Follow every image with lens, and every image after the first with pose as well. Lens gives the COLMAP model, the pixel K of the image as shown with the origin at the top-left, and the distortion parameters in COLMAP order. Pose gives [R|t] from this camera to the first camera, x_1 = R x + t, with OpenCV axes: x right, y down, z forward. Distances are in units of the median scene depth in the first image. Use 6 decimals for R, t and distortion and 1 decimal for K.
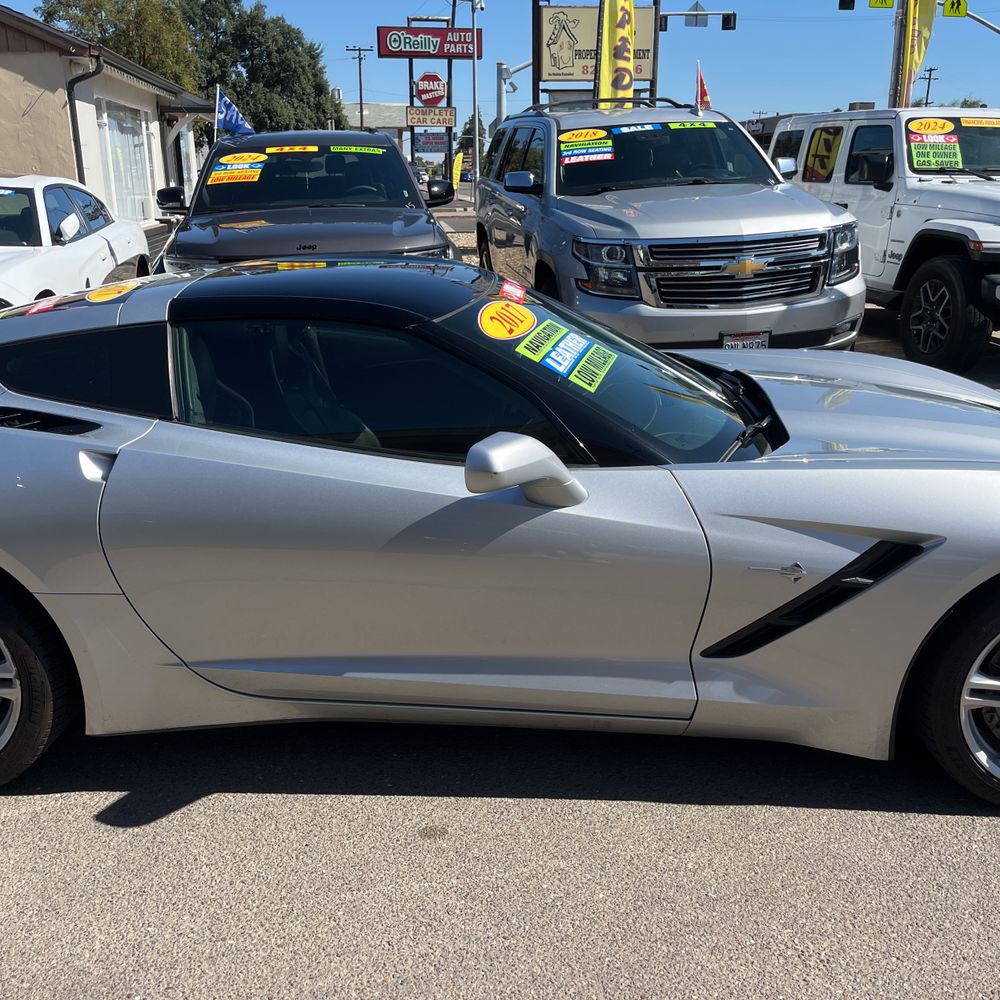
lens RADIAL K [[1015.5, 0, 505.2], [0, 1015.5, 500.0], [0, 0, 1]] dist [0.021677, -0.001999]
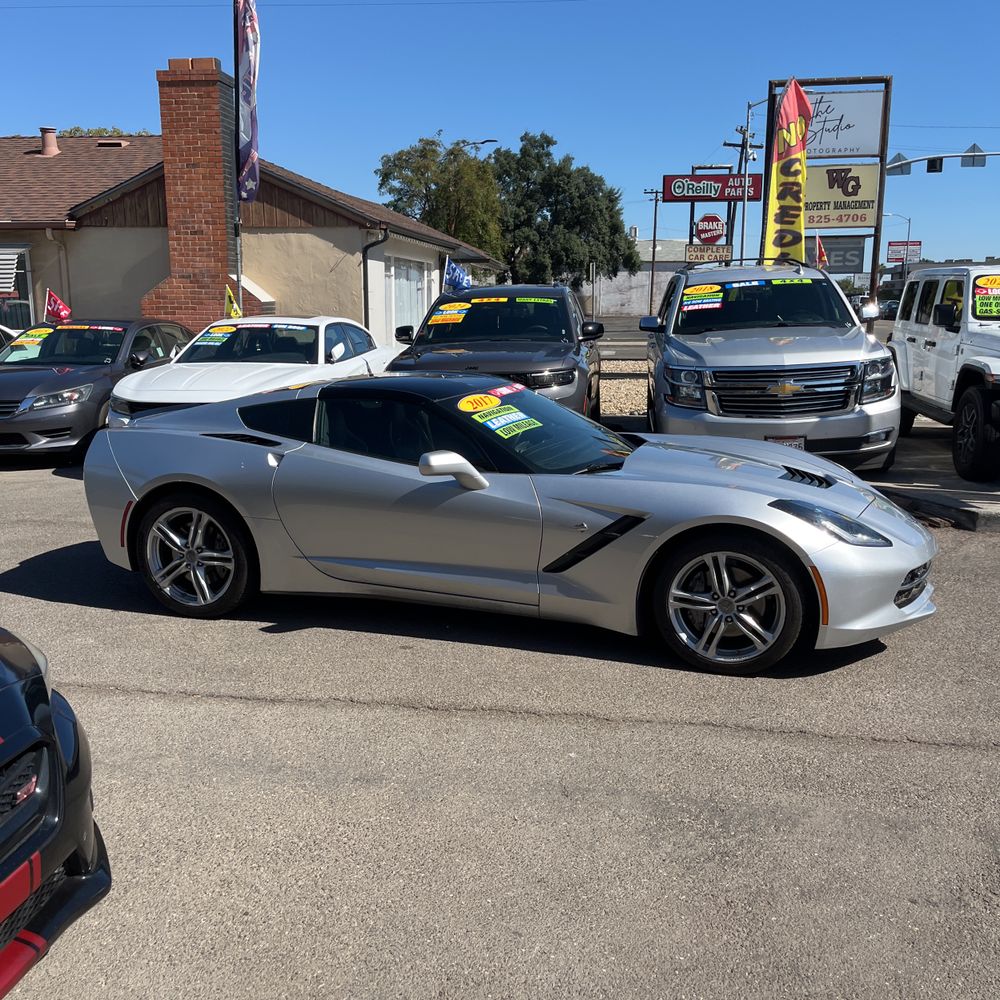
lens RADIAL K [[1012.4, 0, 505.3], [0, 1012.4, 500.5], [0, 0, 1]] dist [0.036796, -0.028142]
pose [[0.960062, 0.056670, -0.273988, 0.208718], [-0.088516, 0.990494, -0.105293, 0.073571], [0.265416, 0.125340, 0.955952, -0.290788]]
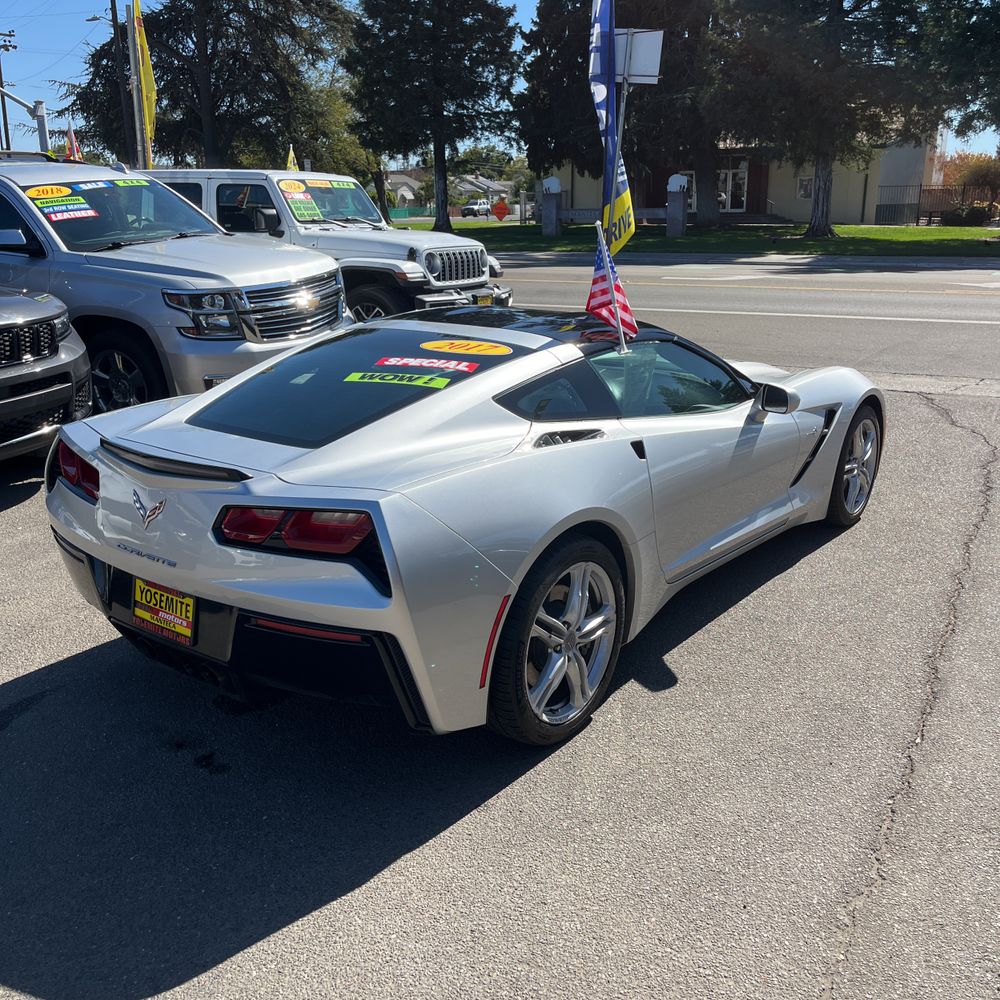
lens RADIAL K [[1008.2, 0, 495.1], [0, 1008.2, 511.7], [0, 0, 1]] dist [0.024795, -0.010381]
pose [[0.582369, -0.245157, 0.775077, -0.528182], [0.256844, 0.960093, 0.110692, -0.051961], [-0.771283, 0.134611, 0.622096, 0.076617]]
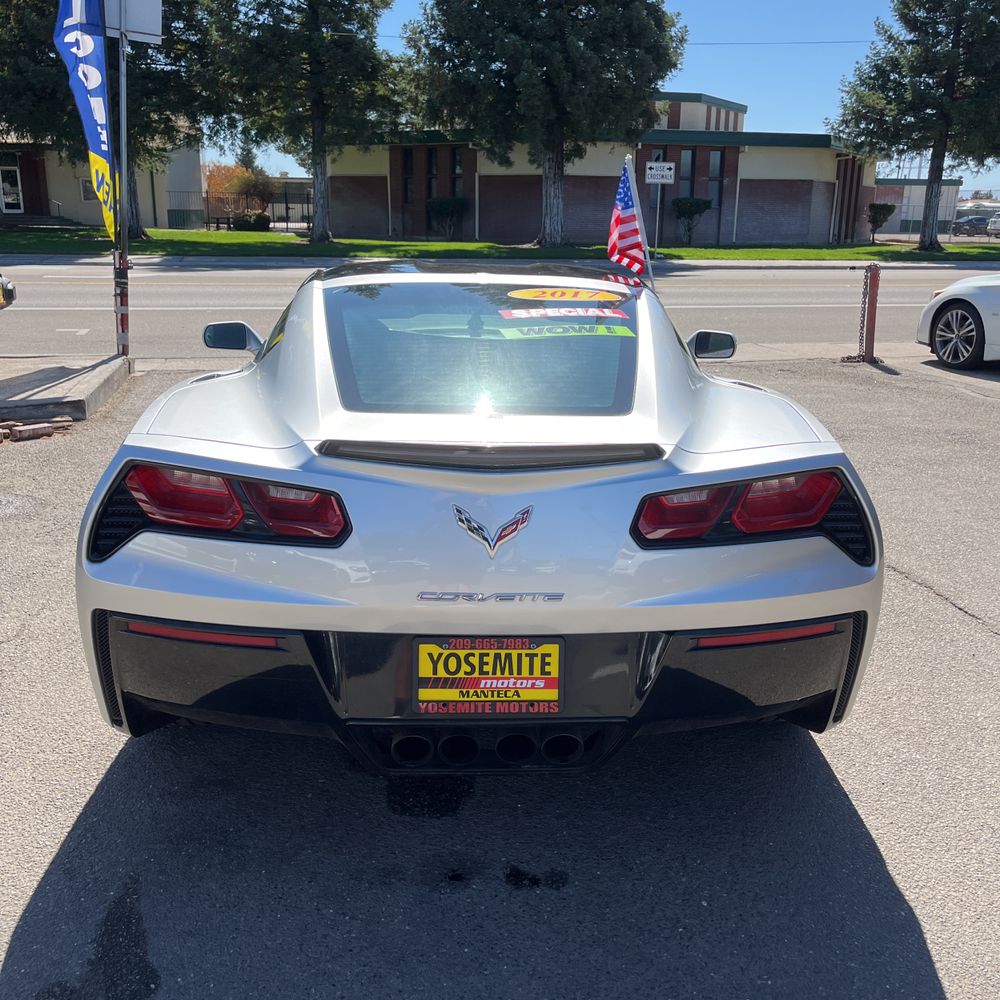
lens RADIAL K [[1015.5, 0, 505.2], [0, 1015.5, 500.0], [0, 0, 1]] dist [0.021677, -0.001999]
pose [[-0.075171, -0.273469, 0.958939, -0.551501], [0.288509, 0.914565, 0.283431, -0.123195], [-0.954522, 0.297968, 0.010149, 0.414299]]
